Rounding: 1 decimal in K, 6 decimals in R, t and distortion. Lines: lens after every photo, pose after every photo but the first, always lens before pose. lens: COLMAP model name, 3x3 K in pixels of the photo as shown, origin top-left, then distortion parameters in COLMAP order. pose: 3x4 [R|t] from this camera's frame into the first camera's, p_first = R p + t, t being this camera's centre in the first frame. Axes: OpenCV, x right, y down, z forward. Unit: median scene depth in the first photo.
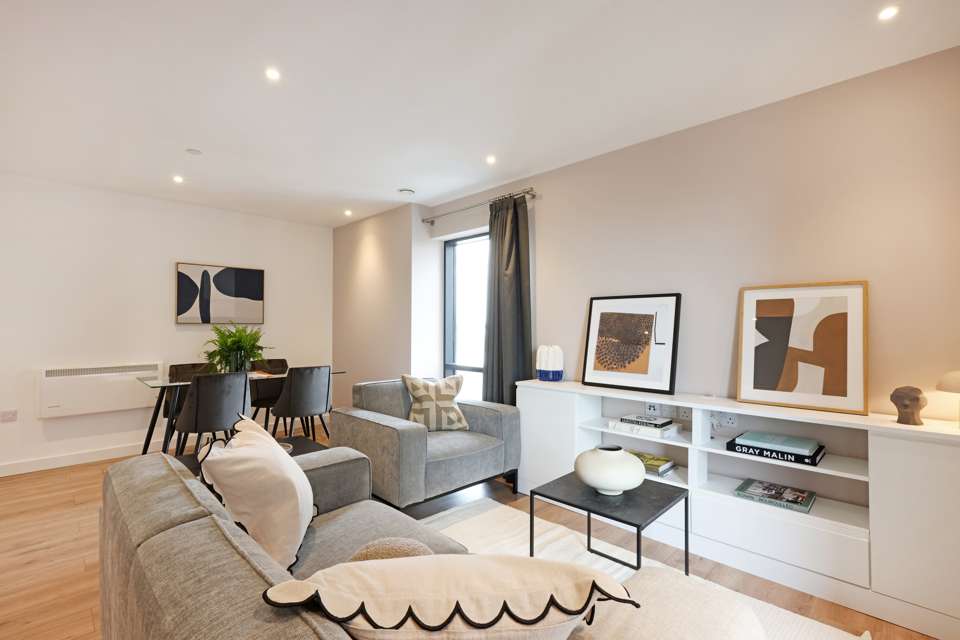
lens RADIAL K [[428.6, 0, 484.9], [0, 428.6, 324.8], [0, 0, 1]] dist [0.000331, 0.000174]
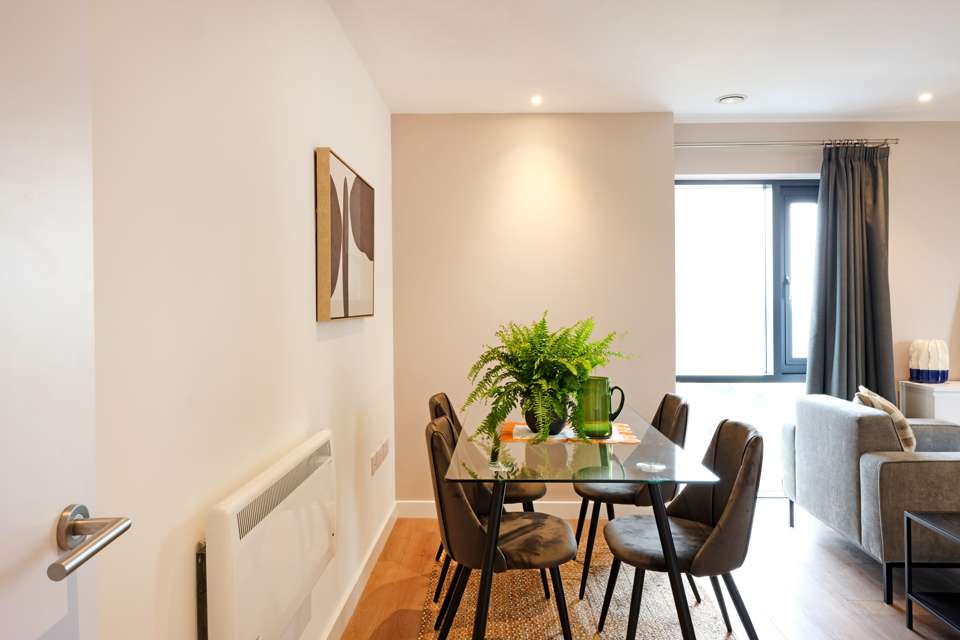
lens RADIAL K [[611.9, 0, 480.0], [0, 611.9, 320.0], [0, 0, 1]] dist [-0.003182, -0.000370]
pose [[0.741666, -0.020611, 0.670453, -1.224325], [-0.001591, 0.999471, 0.032486, -0.024337], [-0.670768, -0.025160, 0.741240, 0.682279]]
